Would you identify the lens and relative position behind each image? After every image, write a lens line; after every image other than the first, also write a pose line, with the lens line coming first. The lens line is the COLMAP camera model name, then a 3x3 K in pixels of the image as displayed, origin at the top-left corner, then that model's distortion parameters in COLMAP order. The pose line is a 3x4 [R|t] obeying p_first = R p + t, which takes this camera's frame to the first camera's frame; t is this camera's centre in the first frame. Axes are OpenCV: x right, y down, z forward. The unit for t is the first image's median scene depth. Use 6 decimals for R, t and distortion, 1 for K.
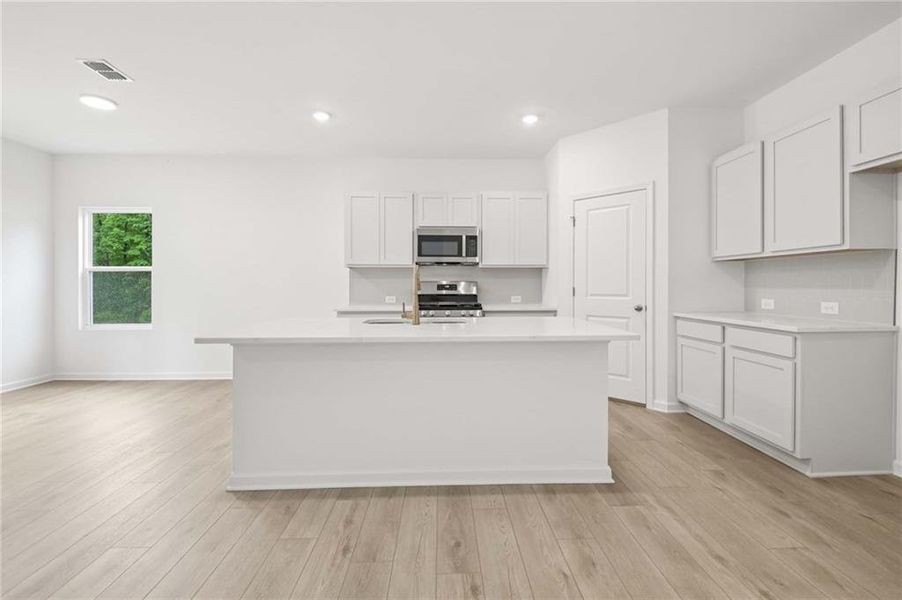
lens RADIAL K [[392.0, 0, 449.2], [0, 392.0, 286.9], [0, 0, 1]] dist [0.037041, -0.031161]
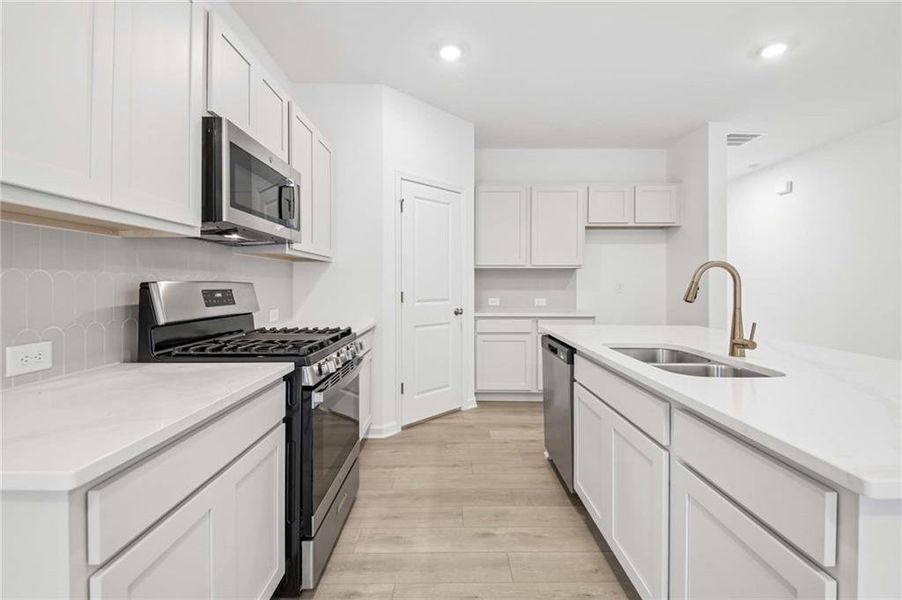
lens RADIAL K [[392.0, 0, 449.2], [0, 392.0, 286.9], [0, 0, 1]] dist [0.037041, -0.031161]
pose [[0.027306, -0.006054, 0.999609, -0.441743], [0.001939, 0.999980, 0.006003, -0.013086], [-0.999625, 0.001774, 0.027317, 0.878677]]
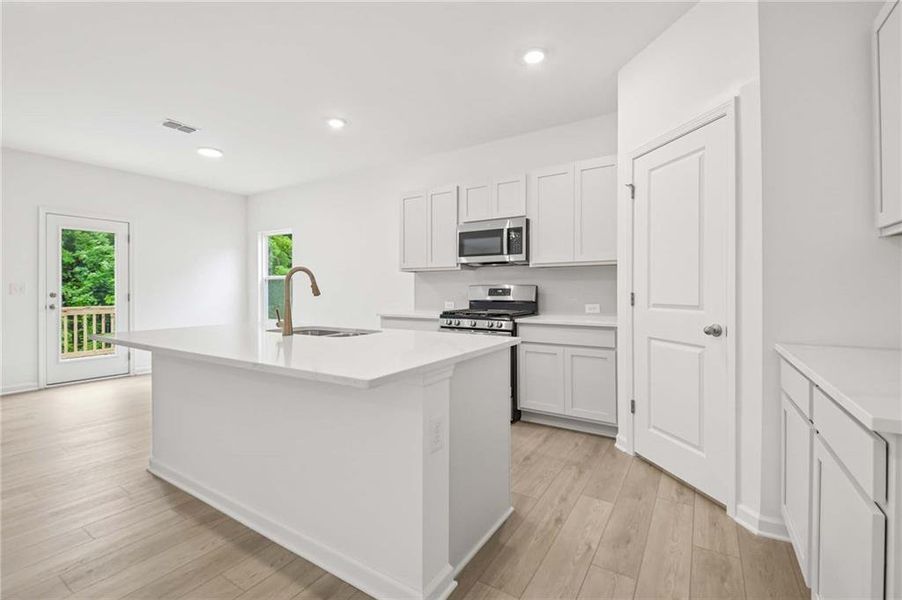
lens RADIAL K [[392.0, 0, 449.2], [0, 392.0, 286.9], [0, 0, 1]] dist [0.037041, -0.031161]
pose [[0.829418, -0.005722, -0.558600, 0.425870], [-0.000178, 0.999945, -0.010506, -0.001578], [0.558629, 0.008813, 0.829371, 0.286313]]
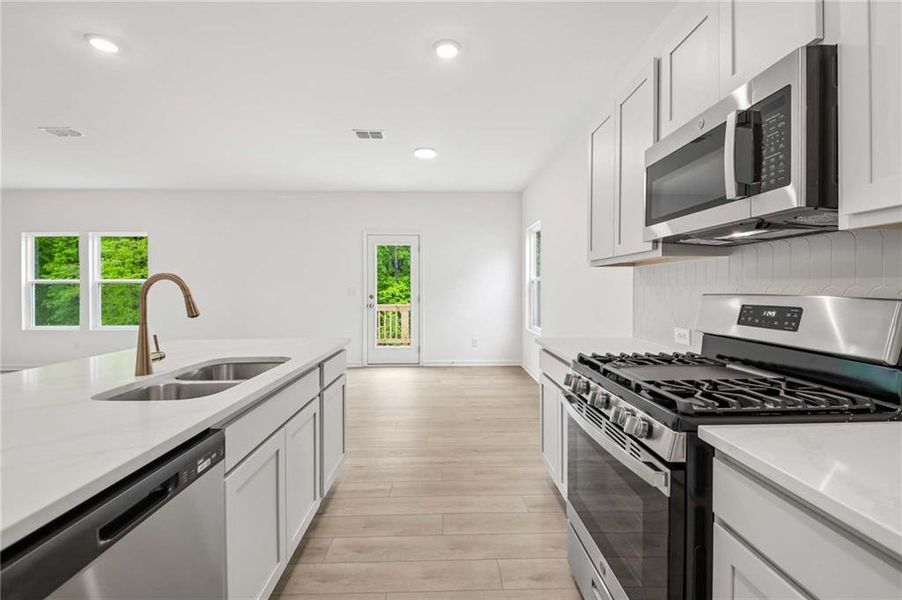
lens RADIAL K [[383.9, 0, 455.5], [0, 383.9, 288.5], [0, 0, 1]] dist [0.035185, -0.027183]
pose [[0.008824, 0.000972, -0.999961, 0.304580], [-0.000259, 0.999999, 0.000970, -0.021991], [0.999961, 0.000251, 0.008824, 0.893218]]
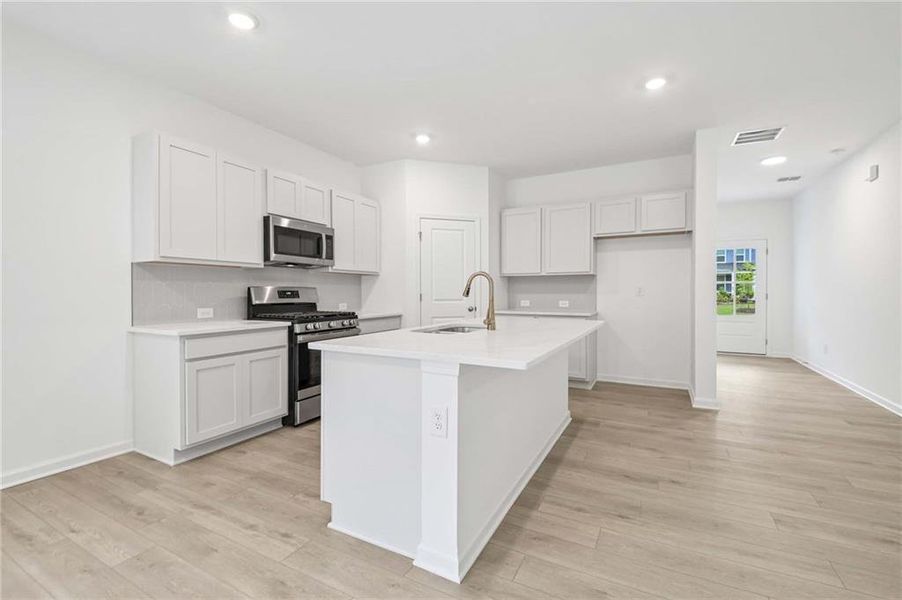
lens RADIAL K [[391.8, 0, 456.3], [0, 391.8, 295.2], [0, 0, 1]] dist [0.031328, -0.000185]
pose [[0.484247, -0.007422, 0.874900, -0.627576], [0.002760, 0.999972, 0.006956, -0.002377], [-0.874927, -0.000953, 0.484254, 0.352812]]
